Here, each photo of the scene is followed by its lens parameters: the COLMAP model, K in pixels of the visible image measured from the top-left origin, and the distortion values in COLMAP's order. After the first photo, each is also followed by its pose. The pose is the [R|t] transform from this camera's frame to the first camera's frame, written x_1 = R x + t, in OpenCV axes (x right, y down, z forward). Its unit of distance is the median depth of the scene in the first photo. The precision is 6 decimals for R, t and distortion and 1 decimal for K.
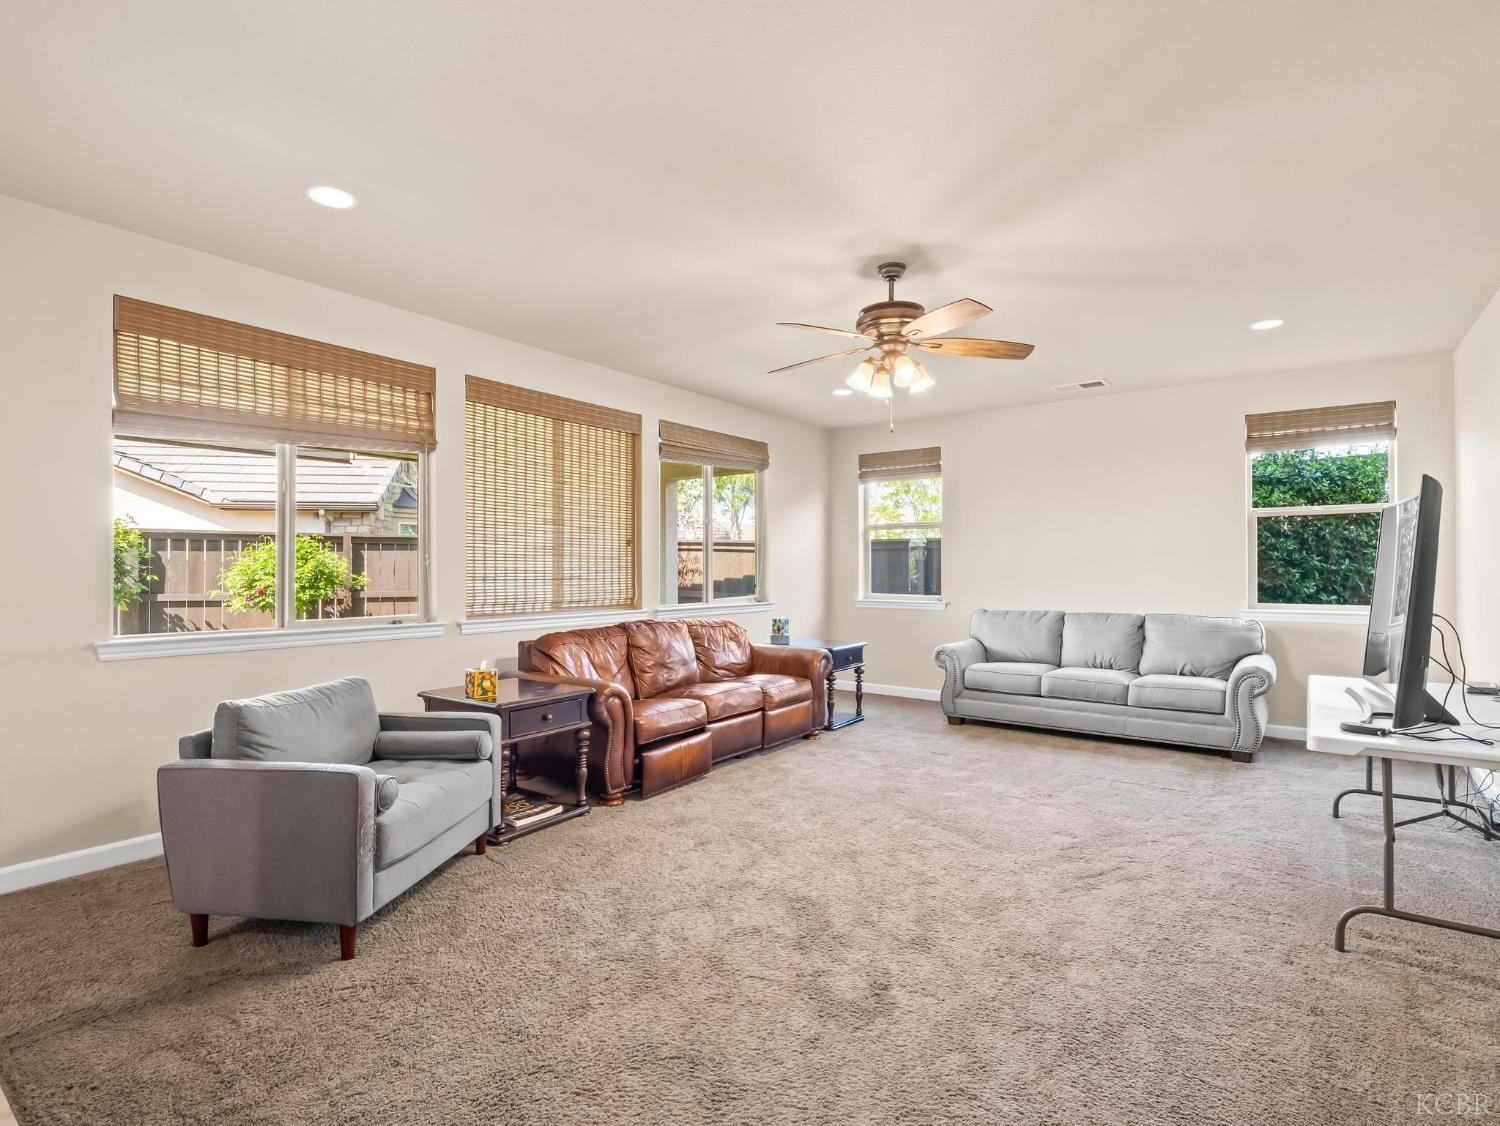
lens RADIAL K [[743.1, 0, 738.1], [0, 743.1, 567.9], [0, 0, 1]] dist [0.011407, -0.005027]
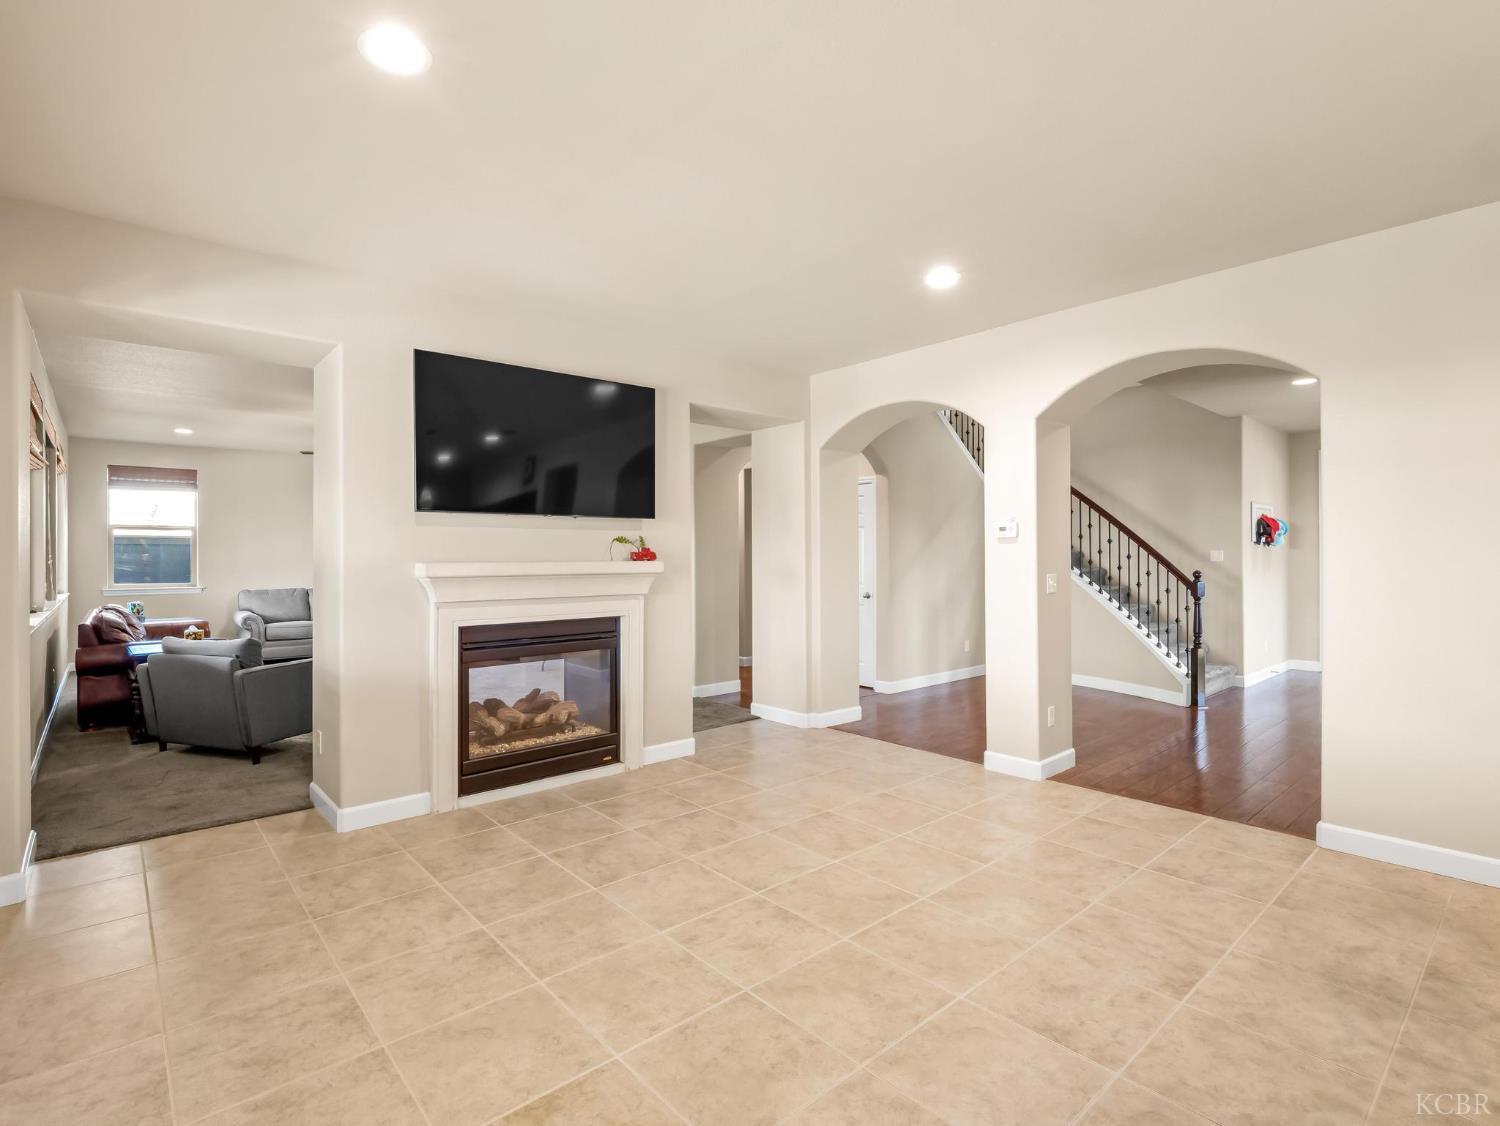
lens RADIAL K [[734.5, 0, 737.5], [0, 734.5, 549.0], [0, 0, 1]] dist [-0.002022, -0.004017]
pose [[0.204314, 0.011972, 0.978832, -1.080321], [0.000404, 0.999924, -0.012315, -0.007626], [-0.978905, 0.002912, 0.204294, -0.276408]]
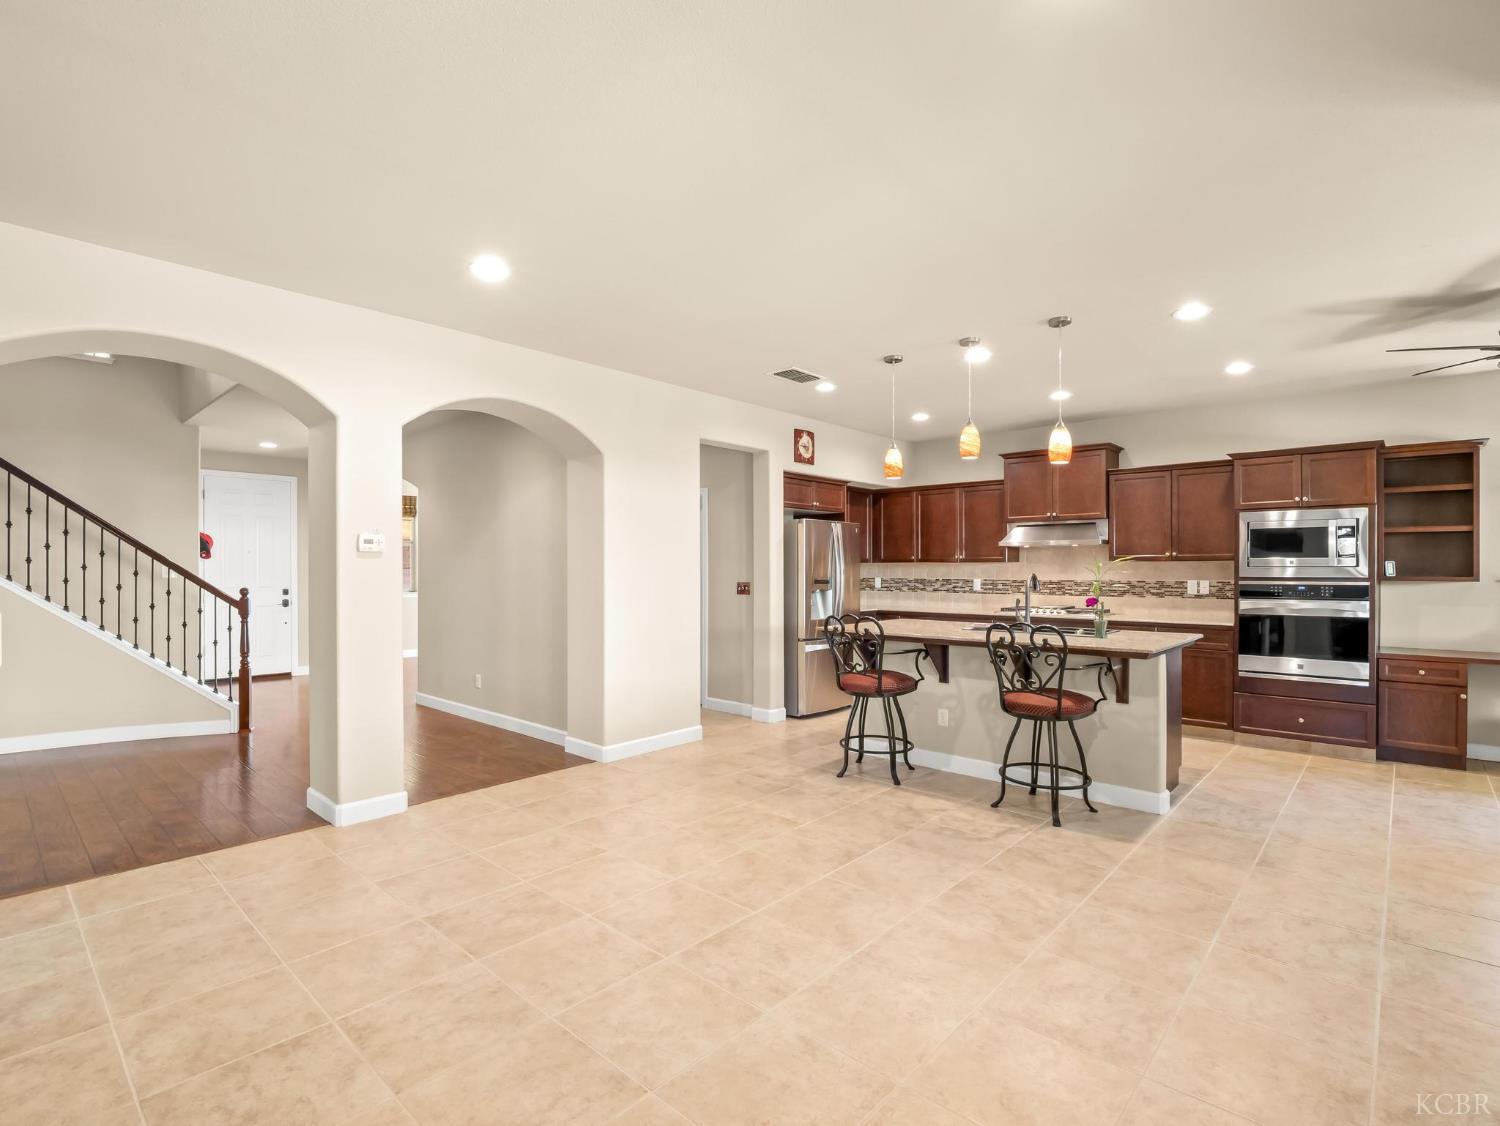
lens RADIAL K [[734.5, 0, 738.8], [0, 734.5, 566.2], [0, 0, 1]] dist [-0.002022, -0.004017]
pose [[-0.995287, 0.004655, 0.096864, -0.635050], [0.004046, 0.999971, -0.006477, -0.009581], [-0.096891, -0.006055, -0.995277, 0.292222]]
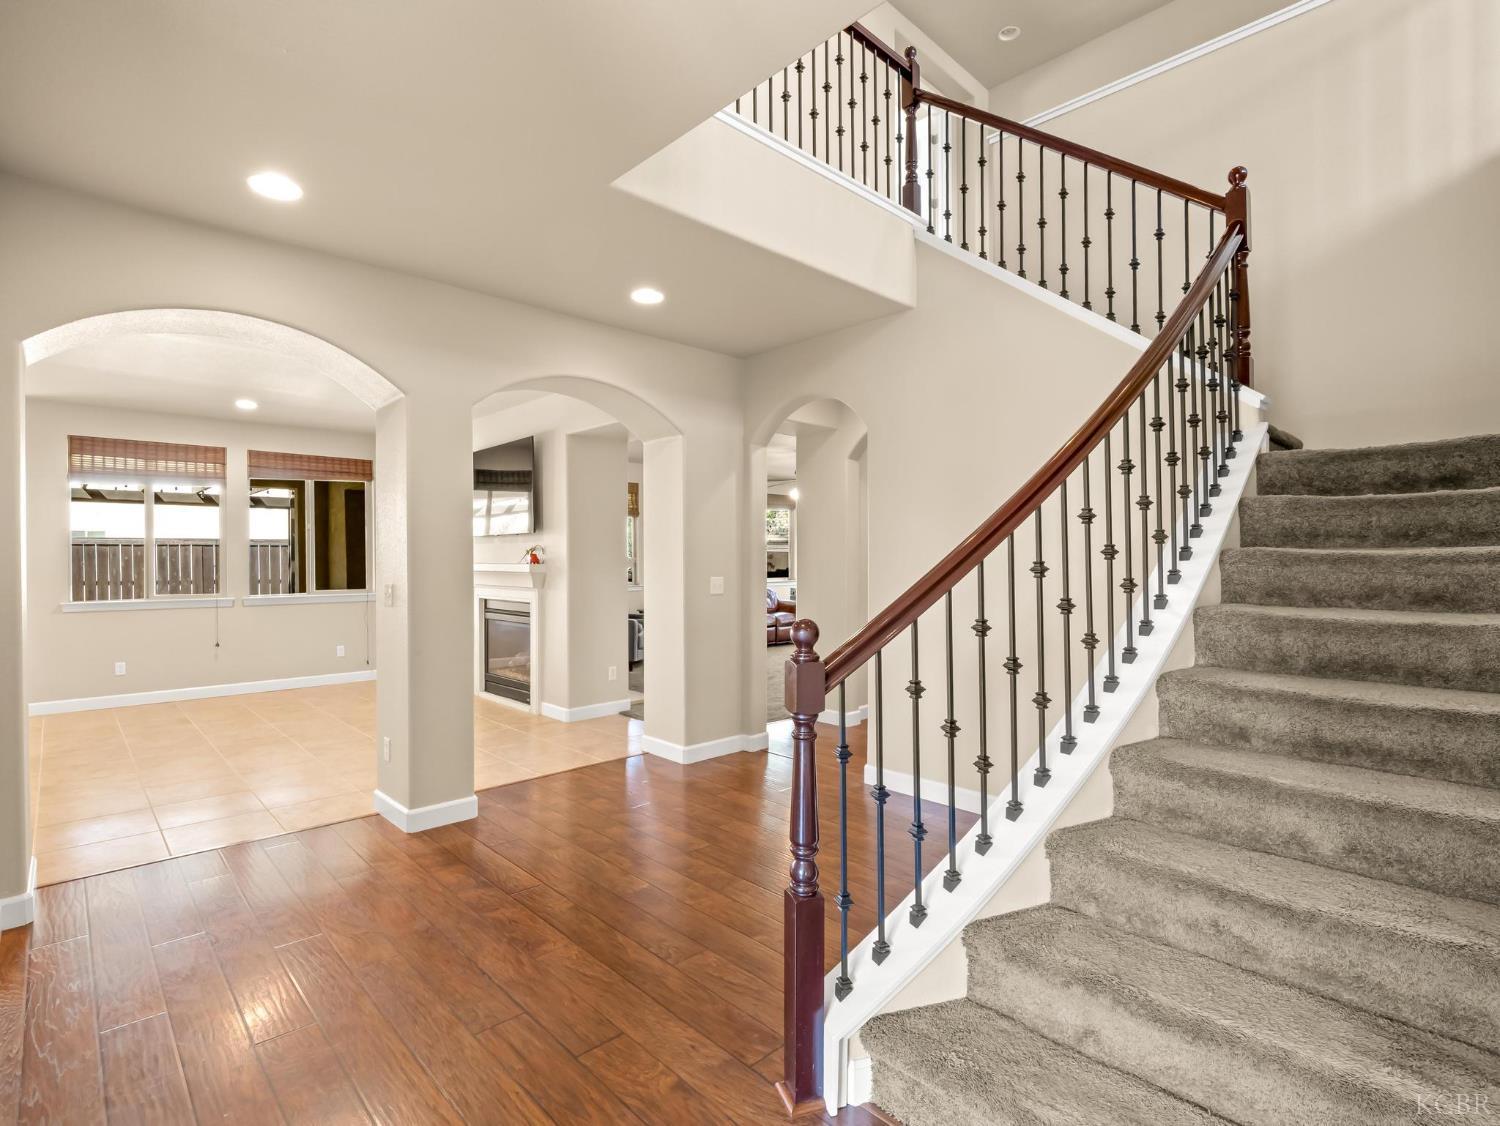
lens RADIAL K [[734.5, 0, 743.2], [0, 734.5, 562.0], [0, 0, 1]] dist [-0.002022, -0.004017]
pose [[0.987235, 0.004755, -0.159201, 0.264325], [-0.003554, 0.999963, 0.007829, -0.017793], [0.159232, -0.007163, 0.987215, -1.099506]]
